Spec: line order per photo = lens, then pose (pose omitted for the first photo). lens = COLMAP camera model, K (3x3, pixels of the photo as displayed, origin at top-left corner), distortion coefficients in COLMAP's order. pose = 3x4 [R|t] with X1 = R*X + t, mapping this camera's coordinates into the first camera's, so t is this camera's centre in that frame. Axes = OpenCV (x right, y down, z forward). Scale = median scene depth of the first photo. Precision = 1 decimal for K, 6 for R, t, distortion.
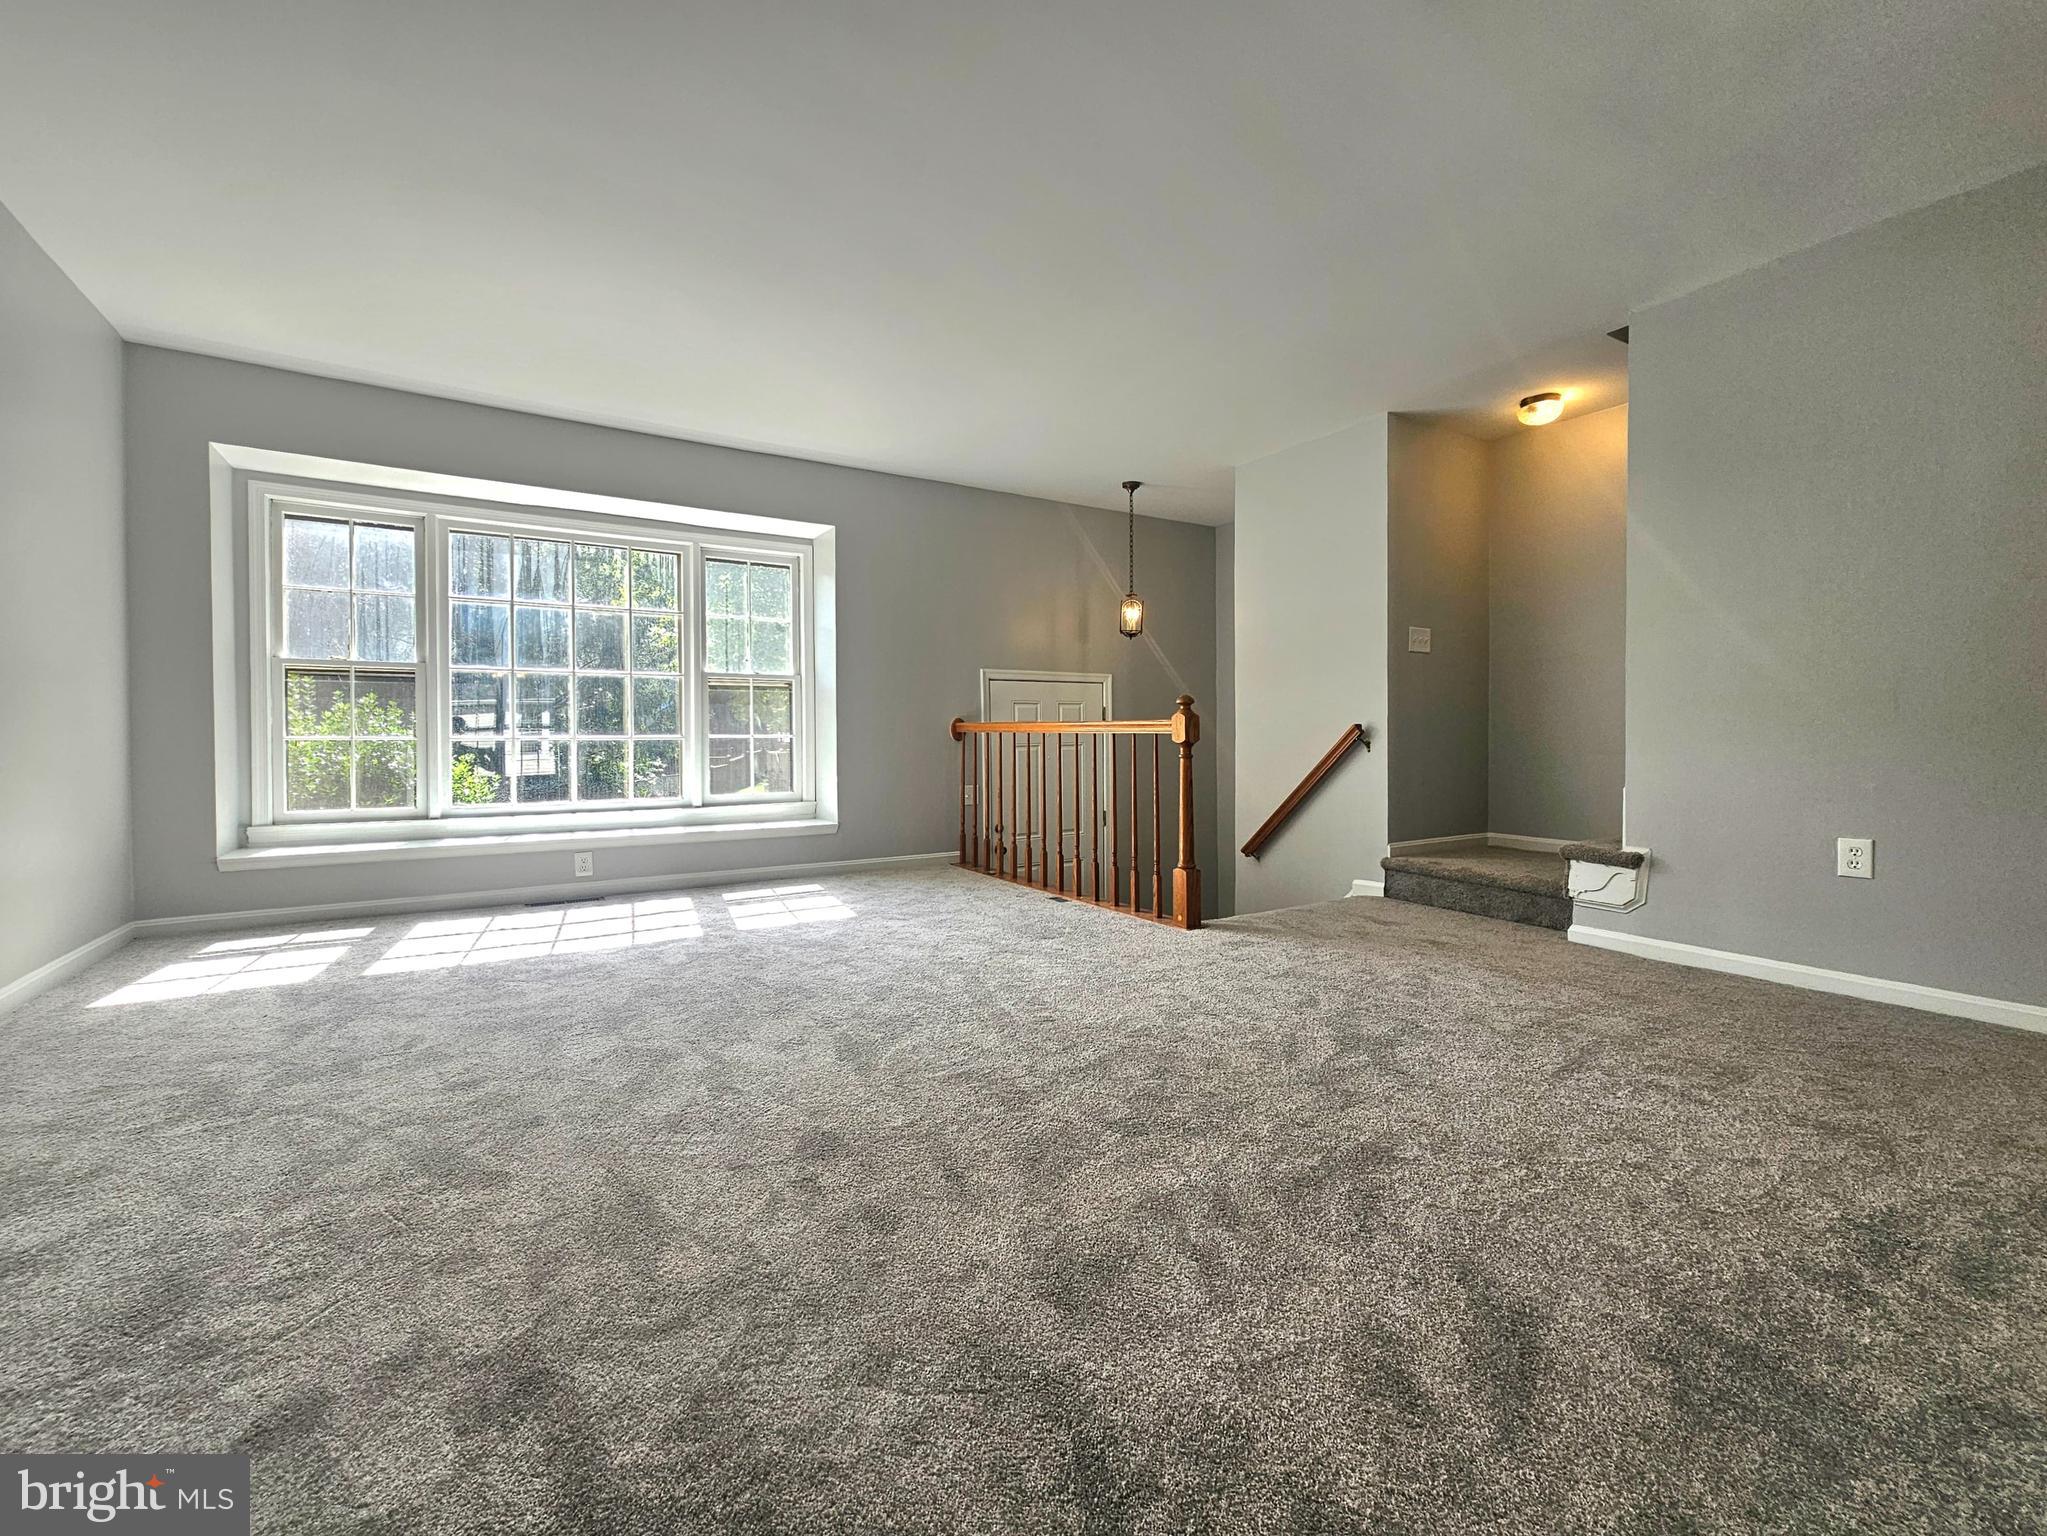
lens RADIAL K [[858.5, 0, 1024.5], [0, 858.5, 745.1], [0, 0, 1]] dist [0.000003, -0.000077]
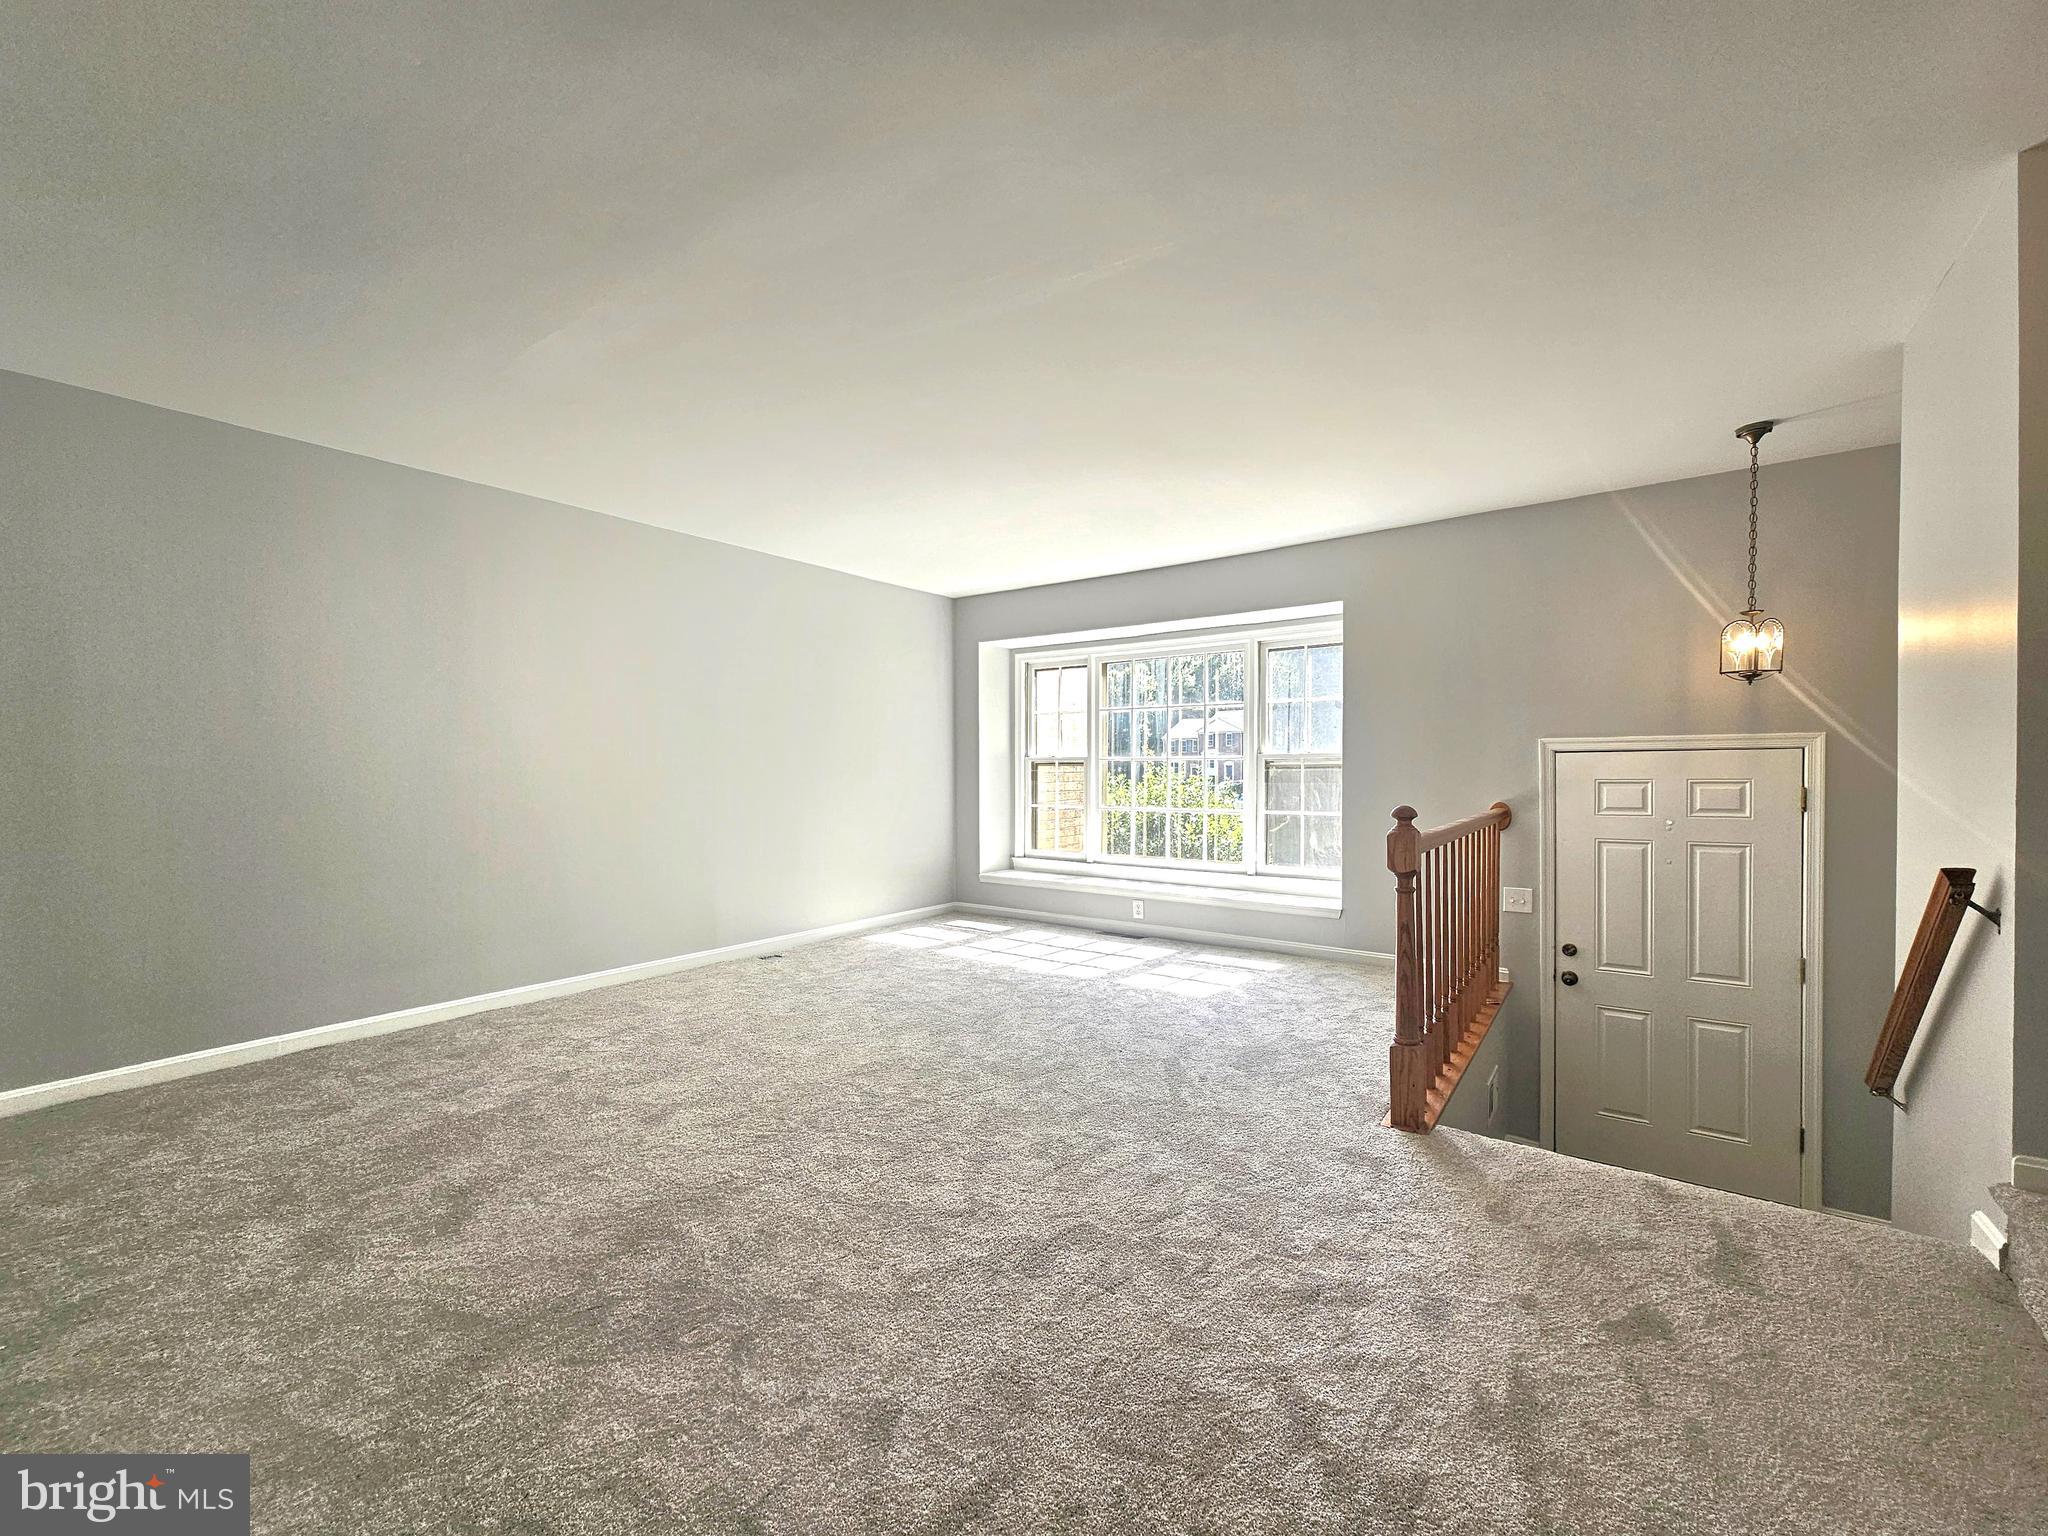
lens RADIAL K [[855.1, 0, 1026.8], [0, 855.1, 776.1], [0, 0, 1]] dist [0.000955, 0.000097]
pose [[0.356101, 0.009089, -0.934403, 0.608266], [-0.009505, 0.999936, 0.006104, -0.067112], [0.934399, 0.006708, 0.356164, 0.361925]]
